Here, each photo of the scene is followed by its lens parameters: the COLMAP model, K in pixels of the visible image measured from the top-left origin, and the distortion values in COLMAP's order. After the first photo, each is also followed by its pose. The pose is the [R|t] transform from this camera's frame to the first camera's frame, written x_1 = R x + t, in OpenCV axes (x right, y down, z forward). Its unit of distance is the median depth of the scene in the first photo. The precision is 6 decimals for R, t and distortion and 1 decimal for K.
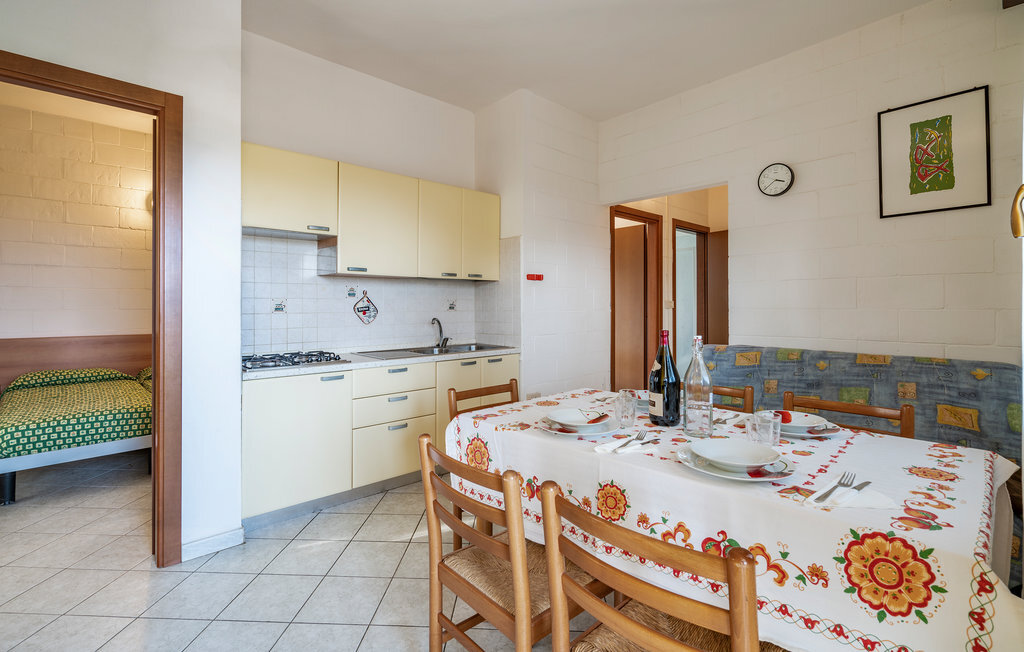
lens RADIAL K [[468.7, 0, 512.9], [0, 468.7, 306.5], [0, 0, 1]] dist [-0.000351, 0.000101]
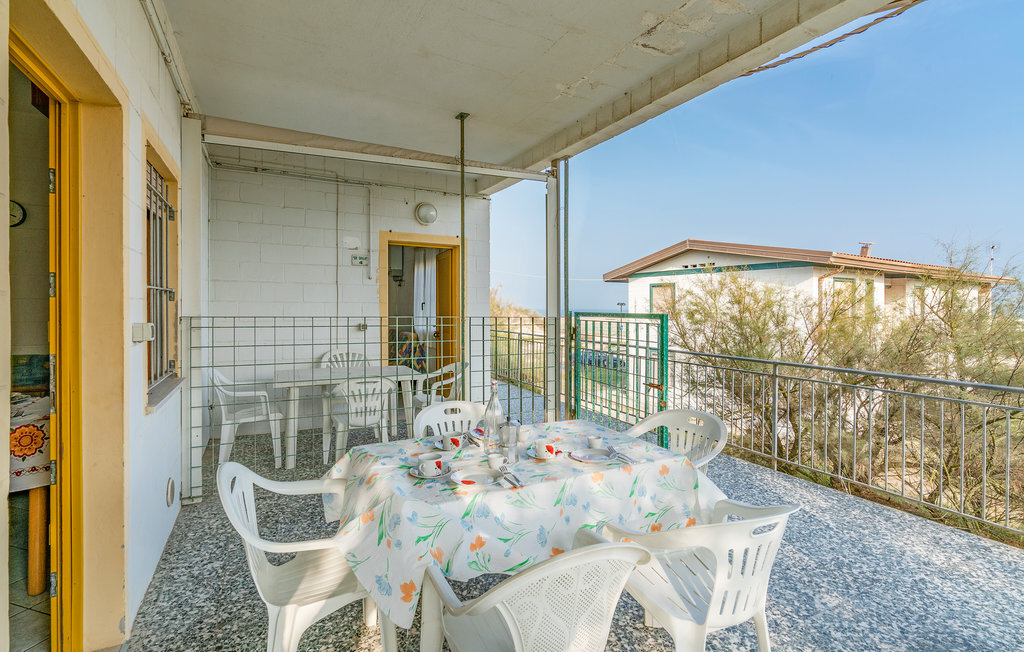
lens RADIAL K [[468.7, 0, 512.9], [0, 468.7, 306.5], [0, 0, 1]] dist [-0.000351, 0.000101]
pose [[0.270216, 0.003731, 0.962793, -0.920473], [-0.004934, 0.999985, -0.002490, -0.154226], [-0.962787, -0.004078, 0.270230, -2.198120]]
